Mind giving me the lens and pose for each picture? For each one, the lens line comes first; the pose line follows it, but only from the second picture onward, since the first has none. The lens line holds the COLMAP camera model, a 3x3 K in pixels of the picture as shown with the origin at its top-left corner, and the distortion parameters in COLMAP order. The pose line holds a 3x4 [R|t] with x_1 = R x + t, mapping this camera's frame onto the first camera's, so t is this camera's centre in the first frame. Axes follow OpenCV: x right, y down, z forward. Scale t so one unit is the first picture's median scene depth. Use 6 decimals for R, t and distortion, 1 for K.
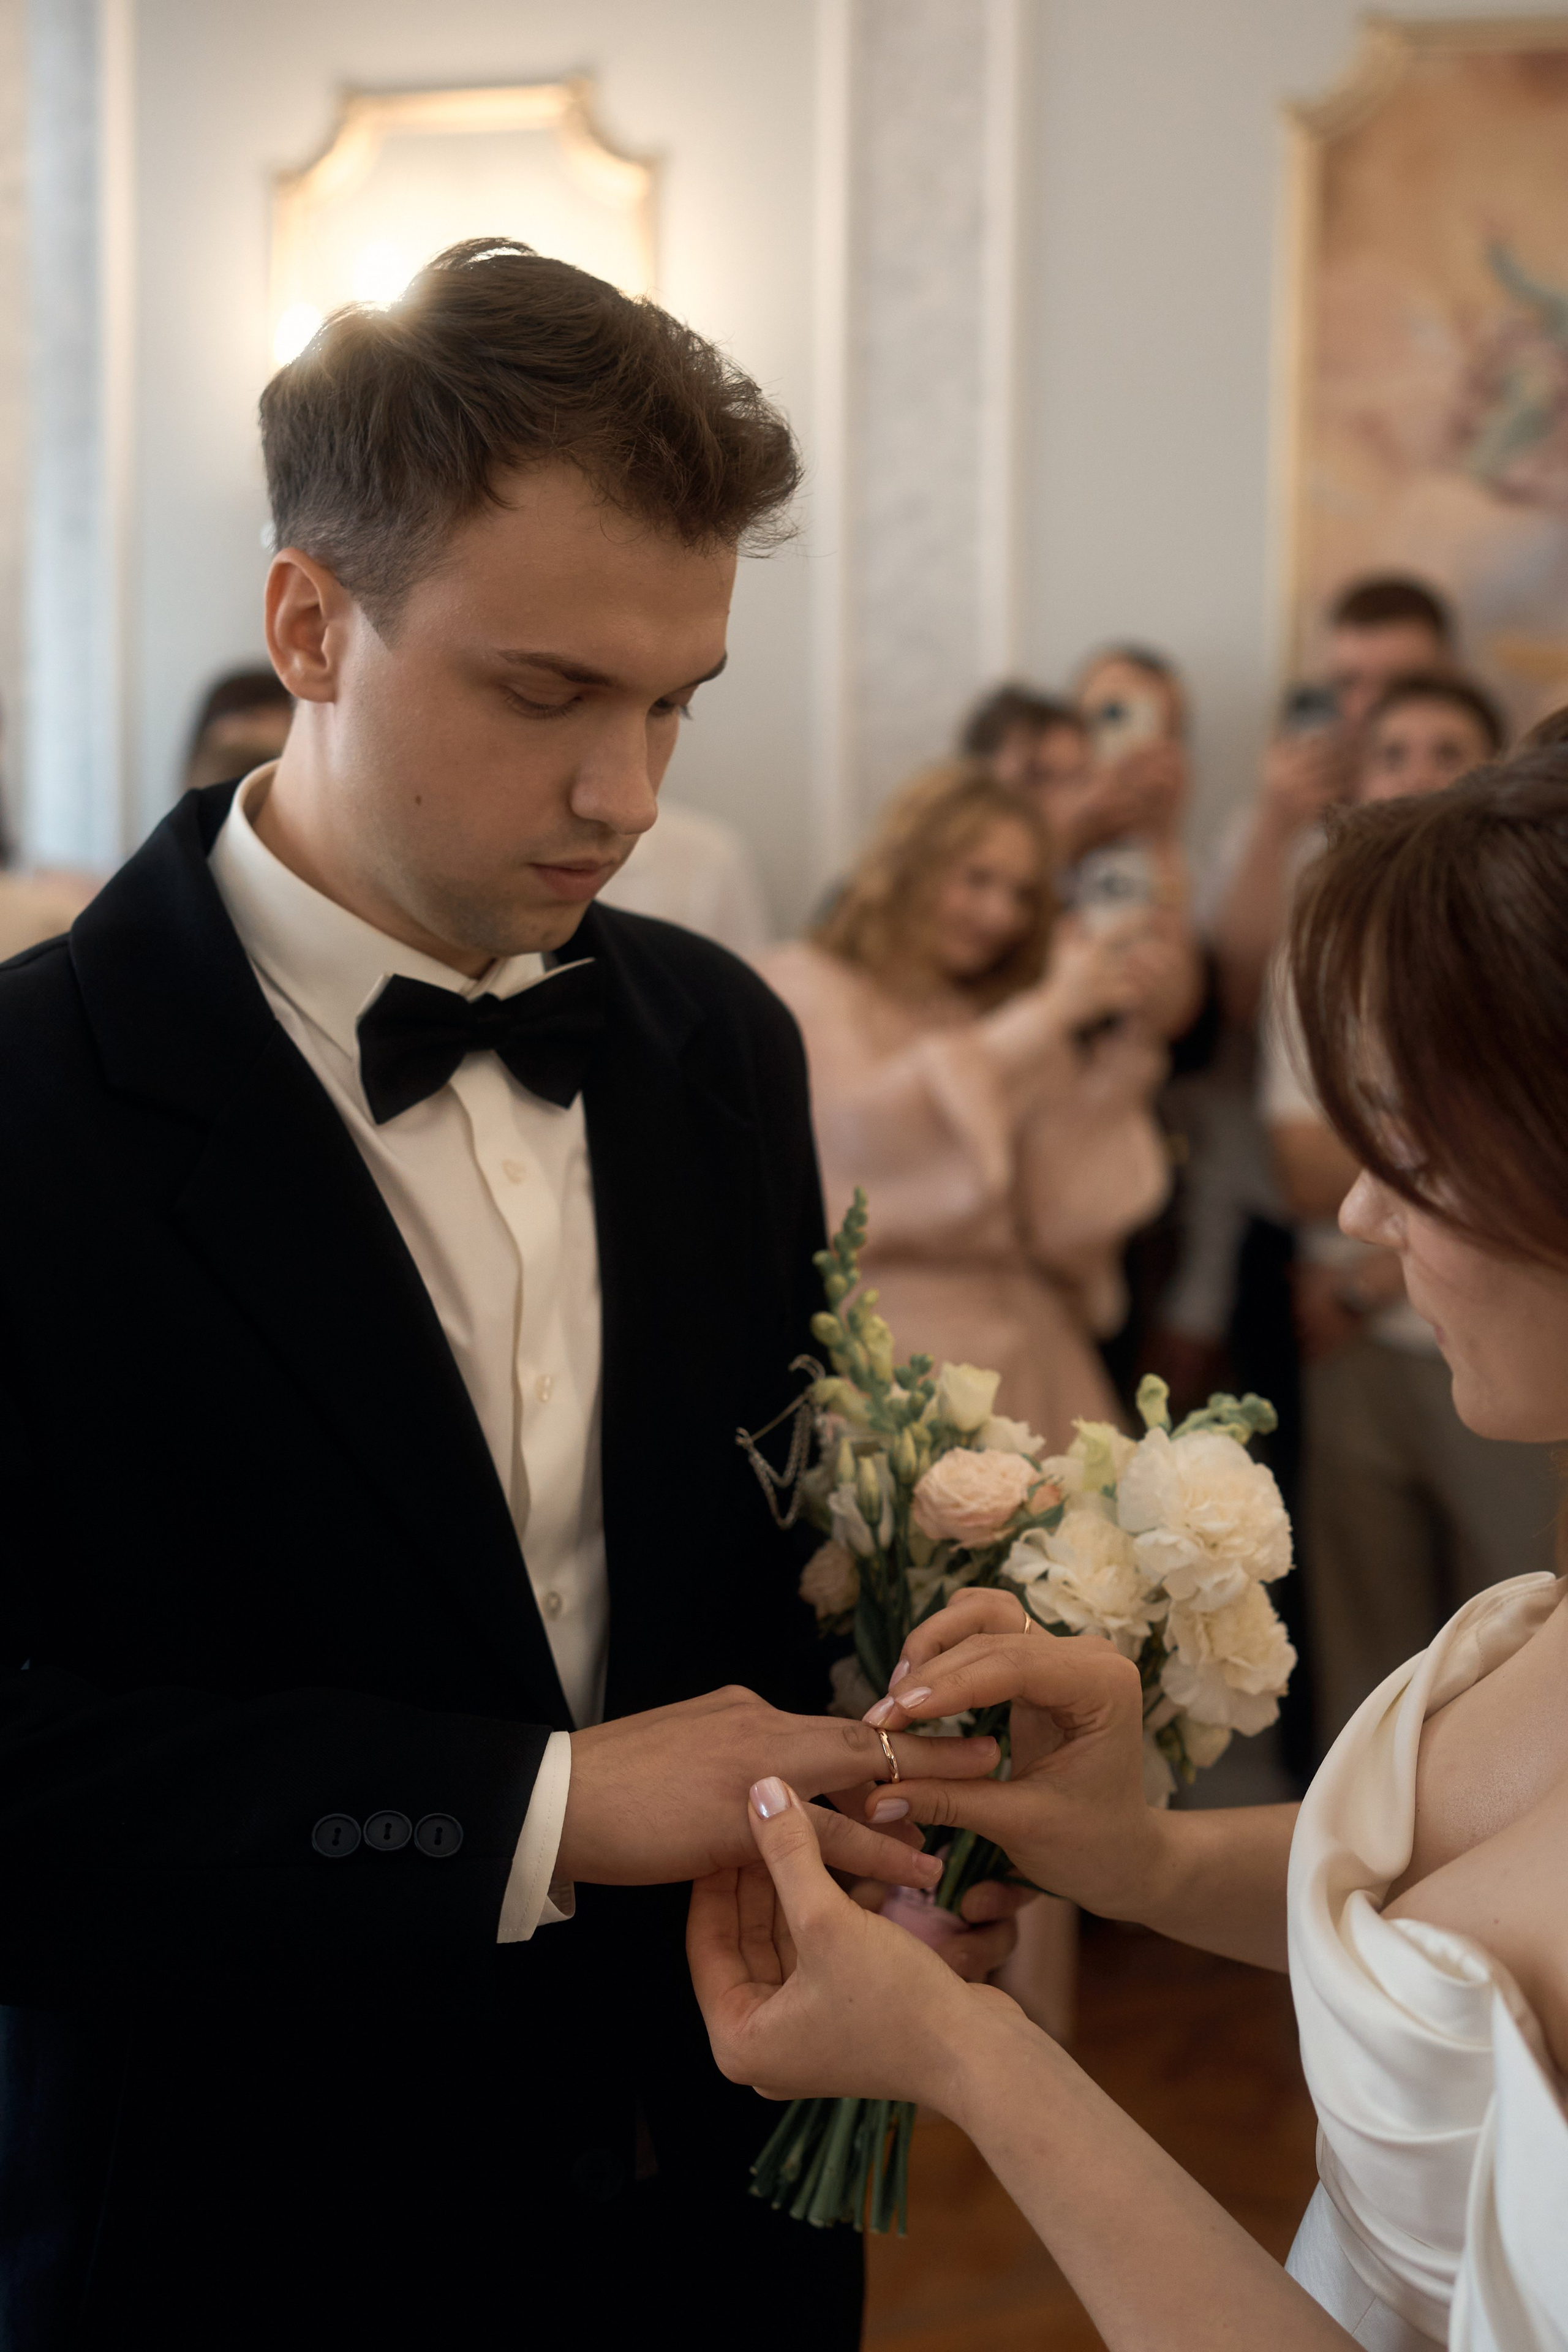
lens RADIAL K [[3395.2, 0, 781.4], [0, 3395.2, 1177.1], [0, 0, 1]] dist [-0.195857, 0.229444]
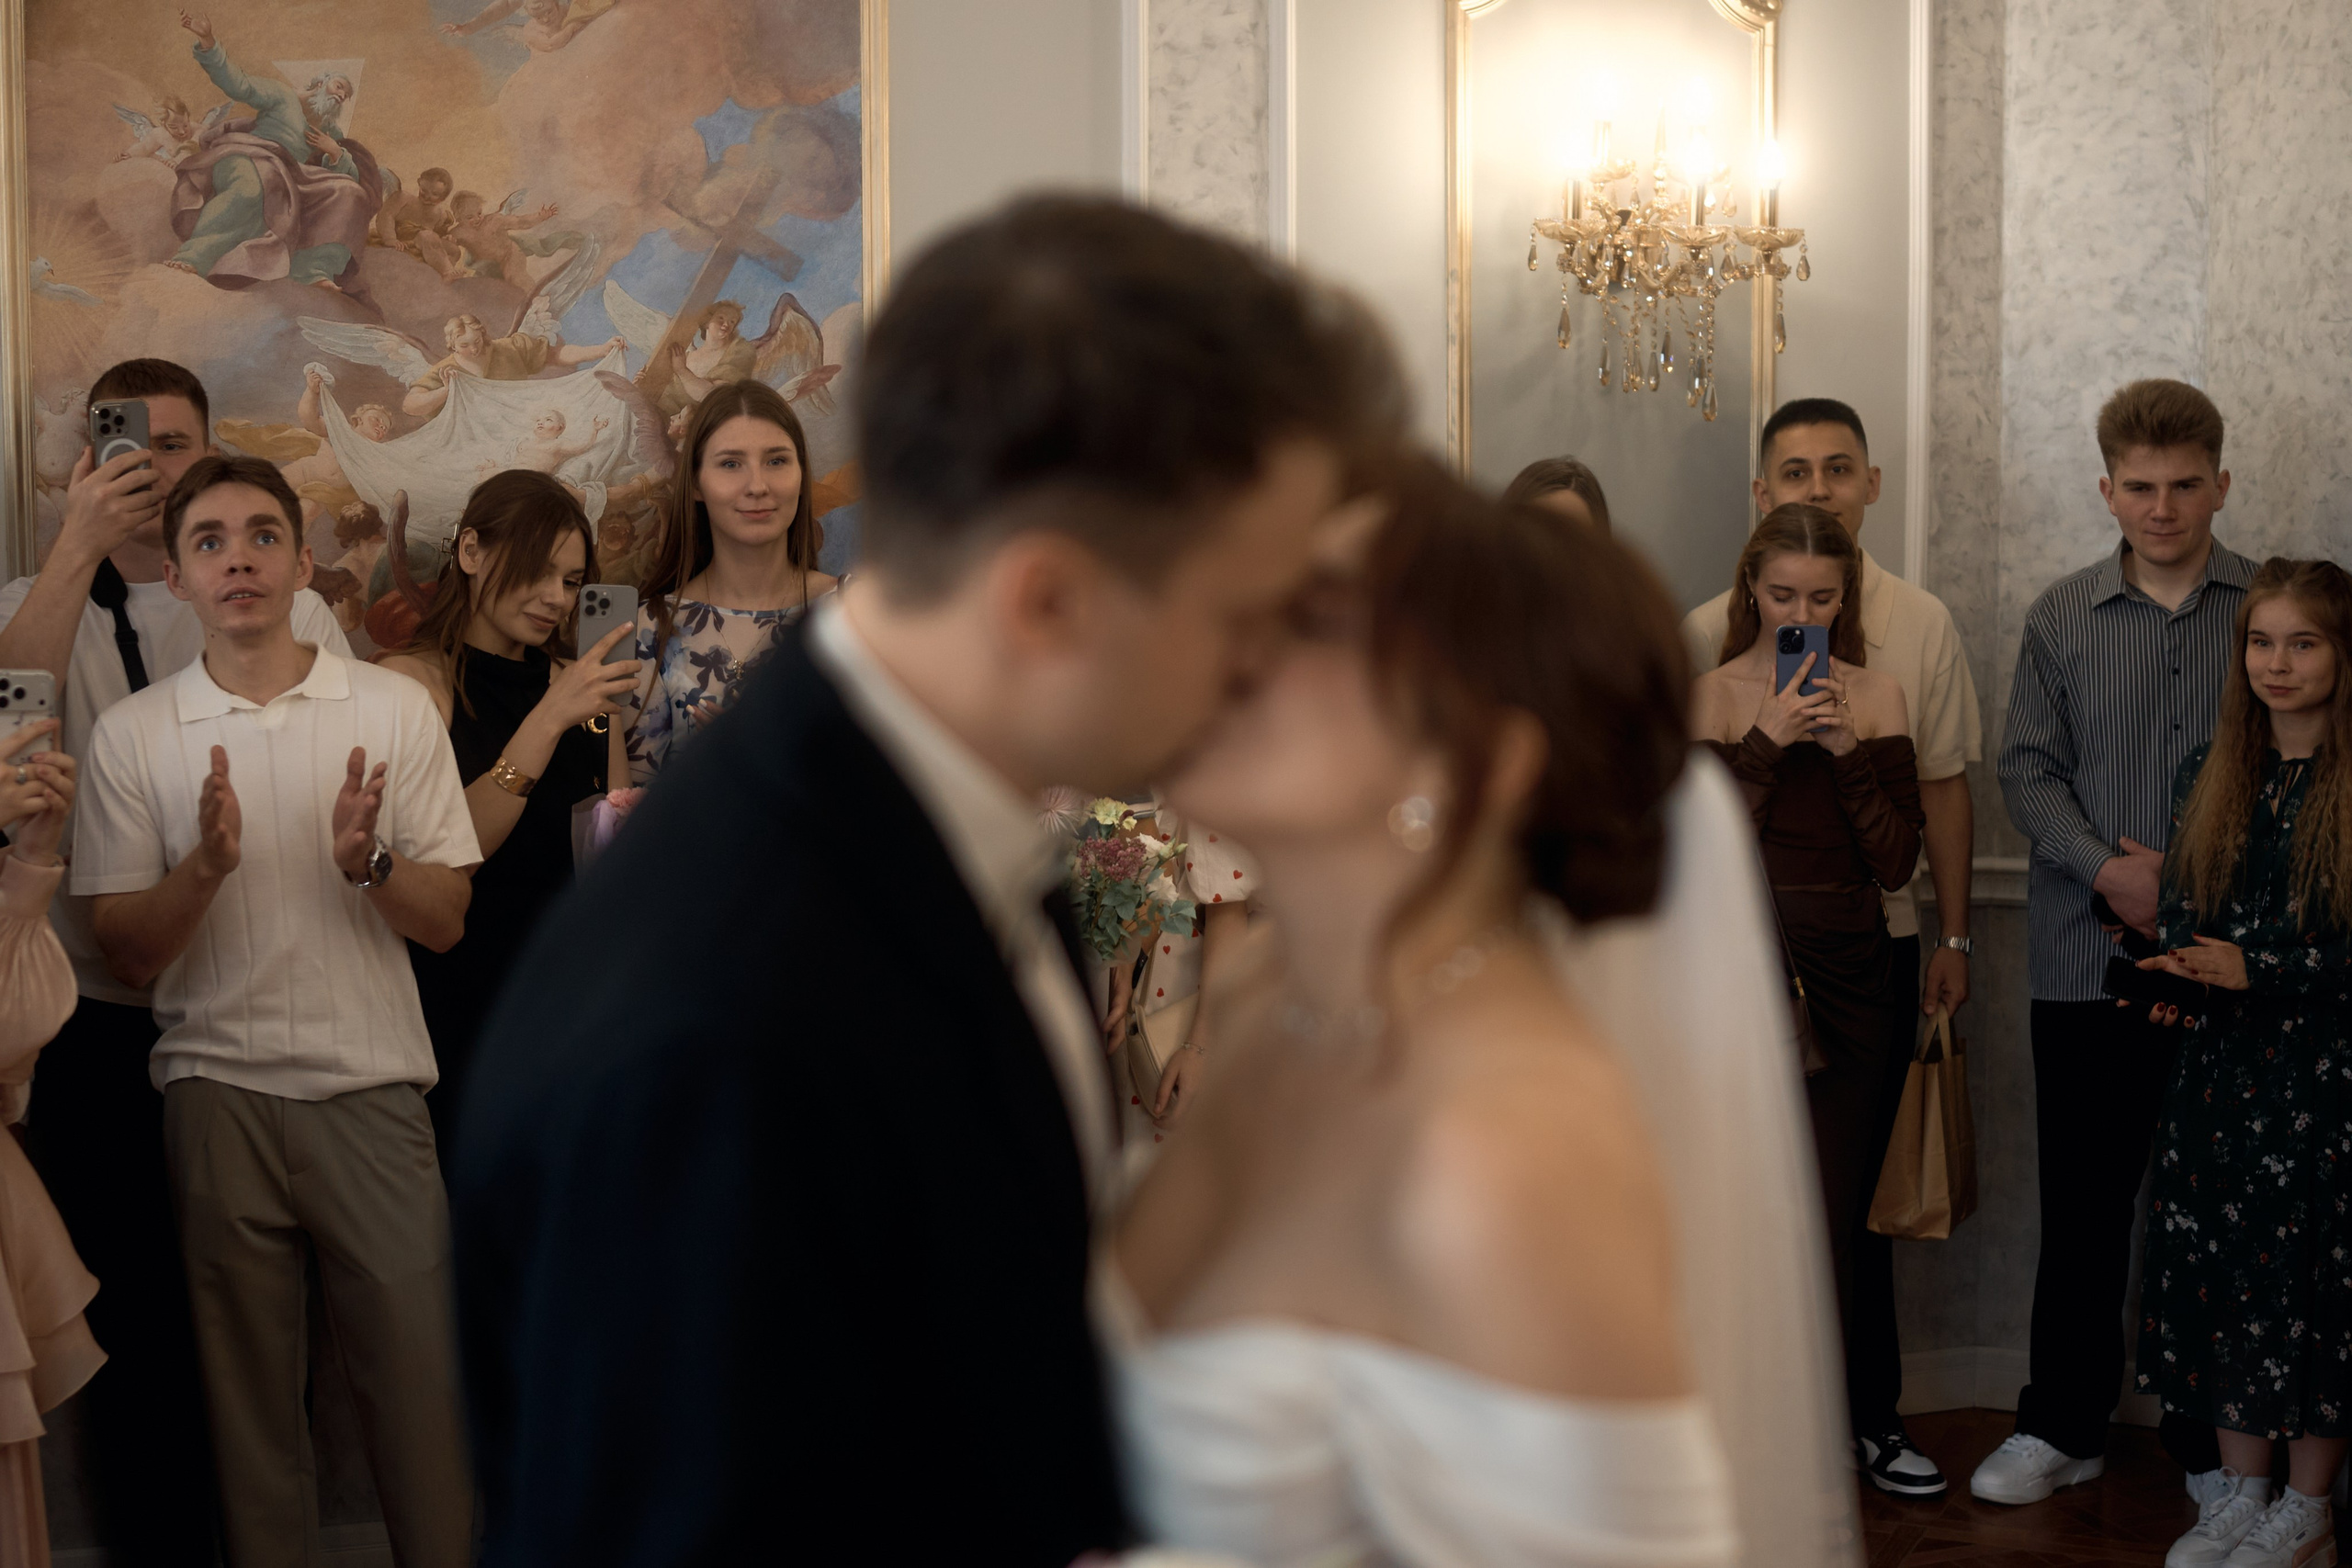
lens RADIAL K [[3394.9, 0, 1167.6], [0, 3394.9, 783.9], [0, 0, 1]] dist [-0.195857, 0.229444]
pose [[0.795553, -0.076217, 0.601071, -0.185438], [0.105760, 0.994295, -0.013901, -0.003740], [-0.596582, 0.074628, 0.799075, 0.008506]]
